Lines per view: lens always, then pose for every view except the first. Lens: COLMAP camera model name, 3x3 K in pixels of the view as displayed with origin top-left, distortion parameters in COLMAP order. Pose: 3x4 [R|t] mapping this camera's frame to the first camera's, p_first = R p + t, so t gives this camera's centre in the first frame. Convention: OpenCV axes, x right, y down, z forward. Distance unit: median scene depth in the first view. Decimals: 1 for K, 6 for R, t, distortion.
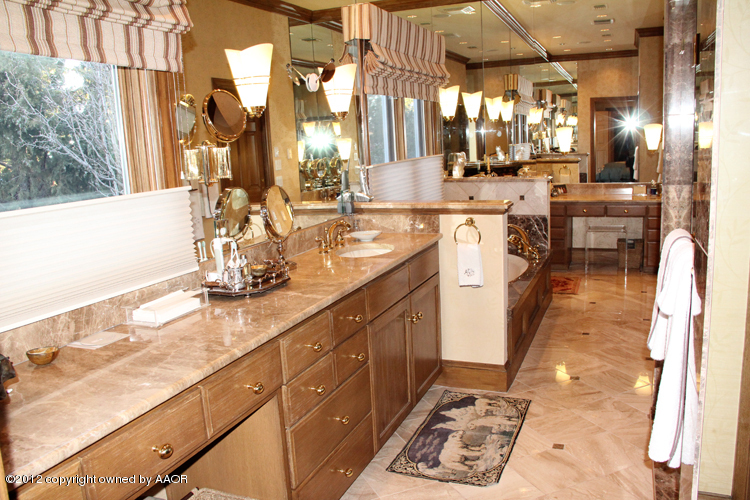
lens RADIAL K [[637.4, 0, 375.0], [0, 637.4, 250.0], [0, 0, 1]] dist [-0.192780, 0.231217]
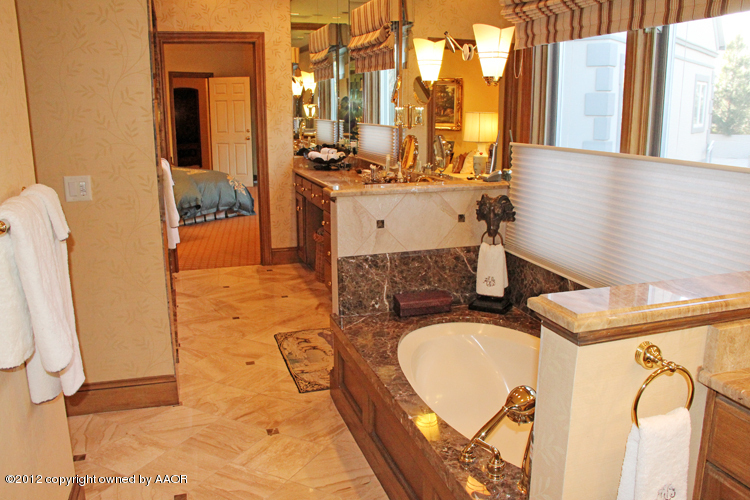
lens RADIAL K [[637.4, 0, 375.0], [0, 637.4, 250.0], [0, 0, 1]] dist [-0.192780, 0.231217]
pose [[-0.768945, 0.198360, -0.607764, 0.808362], [-0.059991, 0.924067, 0.377494, -0.383704], [0.636494, 0.326733, -0.698657, 1.921201]]
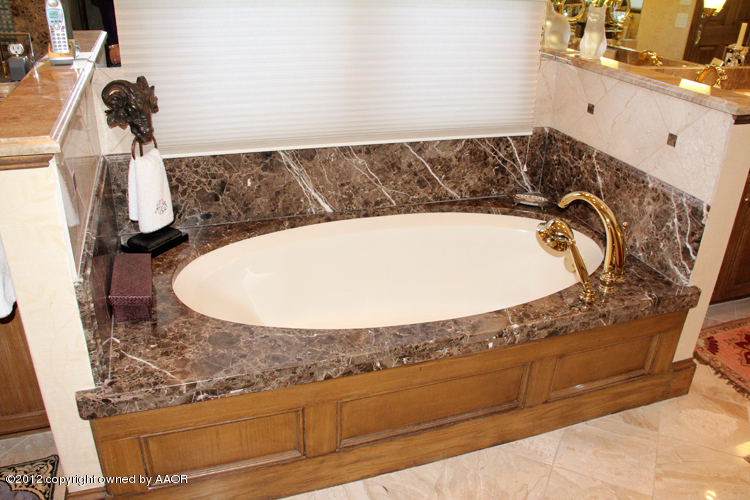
lens RADIAL K [[637.4, 0, 375.0], [0, 637.4, 250.0], [0, 0, 1]] dist [-0.192780, 0.231217]
pose [[0.640546, 0.416803, -0.644962, 0.667990], [-0.192446, 0.900209, 0.390626, -0.230958], [0.743415, -0.126094, 0.656837, 1.030921]]
